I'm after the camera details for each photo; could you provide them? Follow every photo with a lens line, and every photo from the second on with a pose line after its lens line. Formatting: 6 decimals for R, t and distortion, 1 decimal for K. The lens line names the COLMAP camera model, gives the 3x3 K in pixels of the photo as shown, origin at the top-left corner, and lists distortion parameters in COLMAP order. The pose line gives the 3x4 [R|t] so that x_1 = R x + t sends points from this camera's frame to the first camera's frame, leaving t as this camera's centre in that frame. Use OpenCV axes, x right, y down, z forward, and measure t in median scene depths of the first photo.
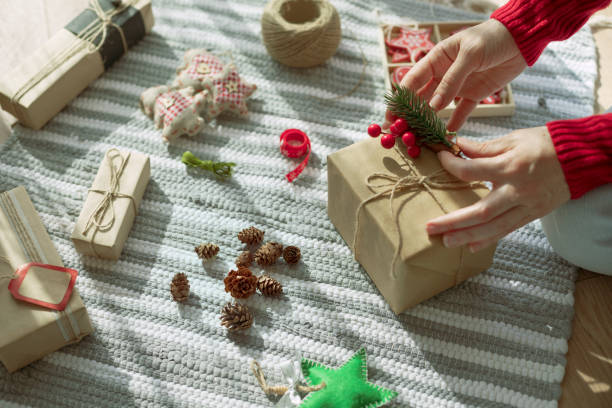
lens RADIAL K [[879.3, 0, 302.4], [0, 879.3, 204.6], [0, 0, 1]] dist [0.160527, 0.000000]
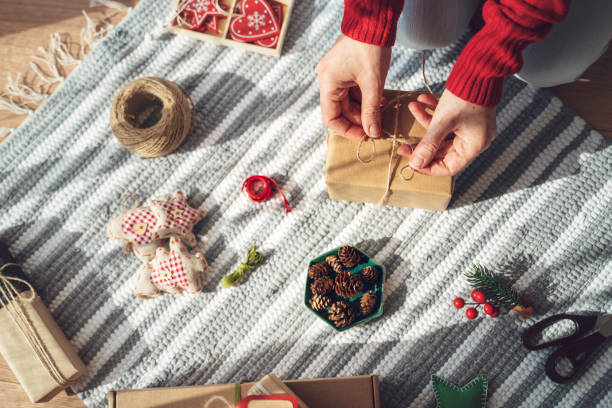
lens RADIAL K [[818.4, 0, 310.9], [0, 818.4, 205.5], [0, 0, 1]] dist [0.135942, 0.000000]
pose [[0.445403, -0.884887, 0.136347, -0.138654], [0.762879, 0.454798, 0.459537, -0.480930], [-0.468649, -0.100663, 0.877630, 0.076816]]
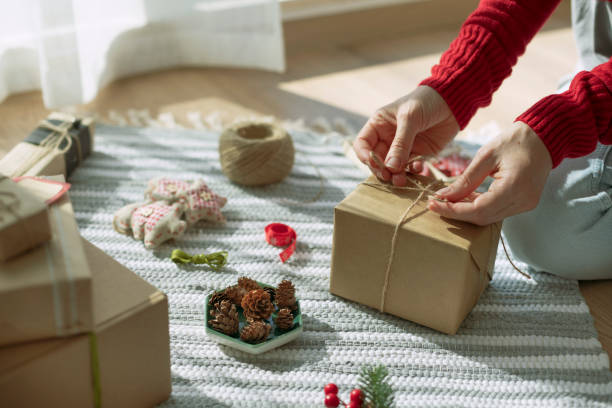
lens RADIAL K [[879.3, 0, 309.4], [0, 879.3, 249.7], [0, 0, 1]] dist [0.160527, 0.000000]
pose [[0.964871, -0.105190, 0.240747, -0.223506], [0.185396, 0.921884, -0.340233, 0.300561], [-0.186152, 0.372915, 0.909001, 0.083619]]
